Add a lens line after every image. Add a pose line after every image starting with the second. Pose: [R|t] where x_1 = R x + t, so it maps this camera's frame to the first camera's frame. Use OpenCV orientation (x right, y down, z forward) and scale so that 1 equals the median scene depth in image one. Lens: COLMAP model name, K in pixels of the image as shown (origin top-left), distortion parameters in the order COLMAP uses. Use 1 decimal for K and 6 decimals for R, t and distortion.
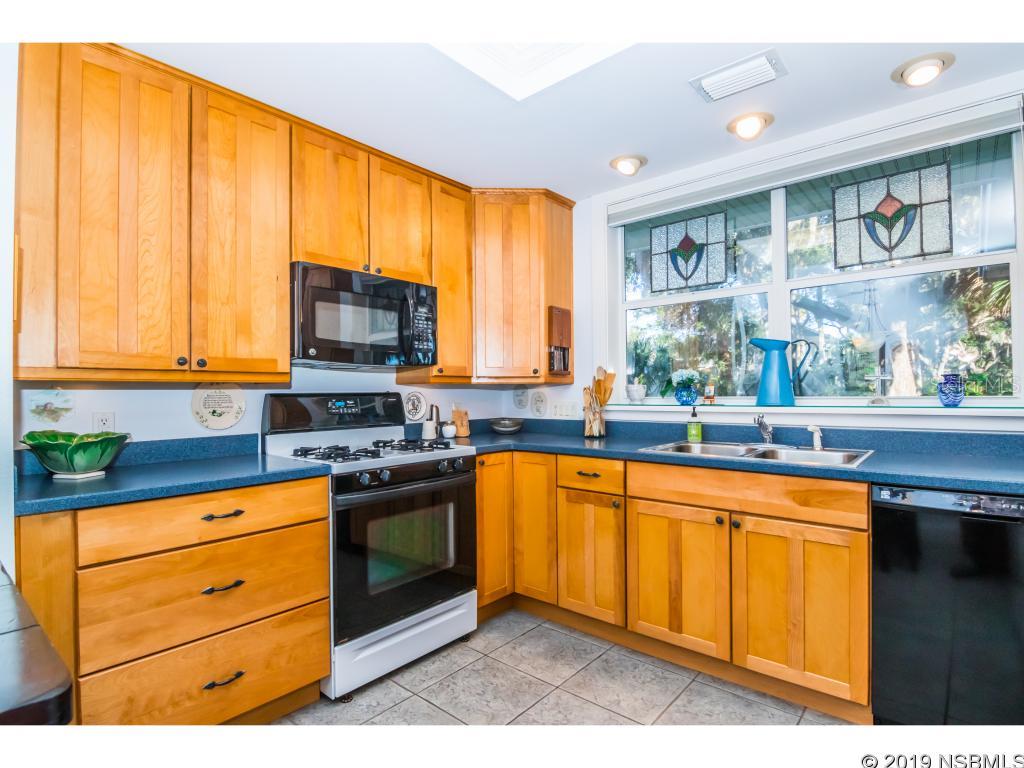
lens RADIAL K [[520.8, 0, 512.6], [0, 520.8, 390.0], [0, 0, 1]] dist [-0.002872, -0.013107]
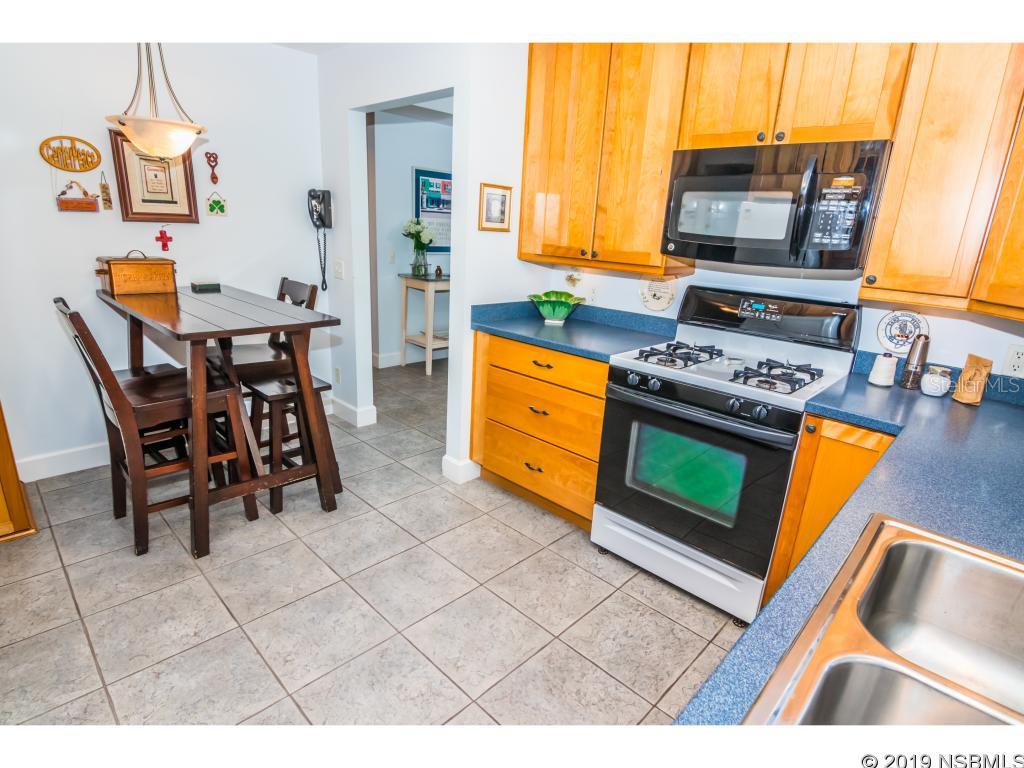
lens RADIAL K [[520.8, 0, 512.6], [0, 520.8, 390.0], [0, 0, 1]] dist [-0.002872, -0.013107]
pose [[-0.054721, 0.302353, -0.951624, 0.680253], [-0.048948, 0.951094, 0.304999, -0.104237], [0.997301, 0.063270, -0.037245, 0.772411]]
